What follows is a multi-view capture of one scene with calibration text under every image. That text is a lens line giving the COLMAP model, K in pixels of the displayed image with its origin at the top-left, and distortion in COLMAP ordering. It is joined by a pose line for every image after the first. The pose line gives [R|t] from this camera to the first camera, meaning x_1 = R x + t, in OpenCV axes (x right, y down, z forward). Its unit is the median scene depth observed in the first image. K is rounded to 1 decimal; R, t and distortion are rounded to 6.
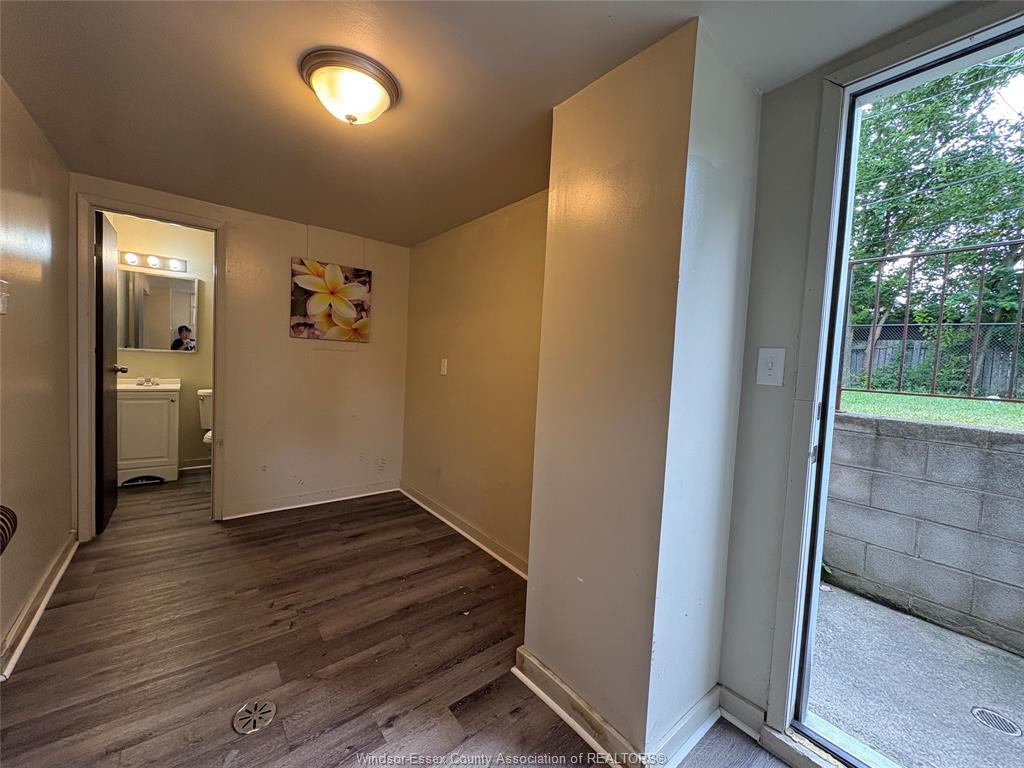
lens RADIAL K [[408.9, 0, 513.1], [0, 408.9, 381.6], [0, 0, 1]] dist [-0.001464, 0.001033]
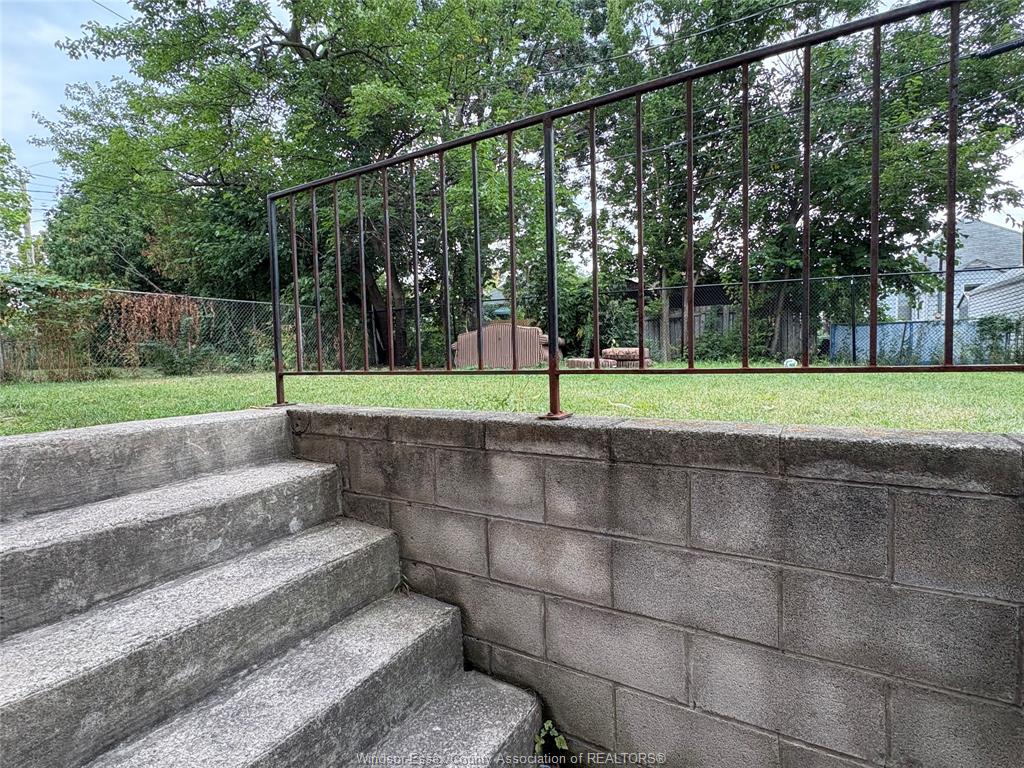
lens RADIAL K [[514.3, 0, 511.4], [0, 514.3, 381.5], [0, 0, 1]] dist [0.001858, -0.000688]
pose [[0.929539, -0.091911, 0.357084, 0.129415], [0.090017, 0.995698, 0.021960, 0.002936], [-0.357567, 0.011732, 0.933814, 0.107058]]
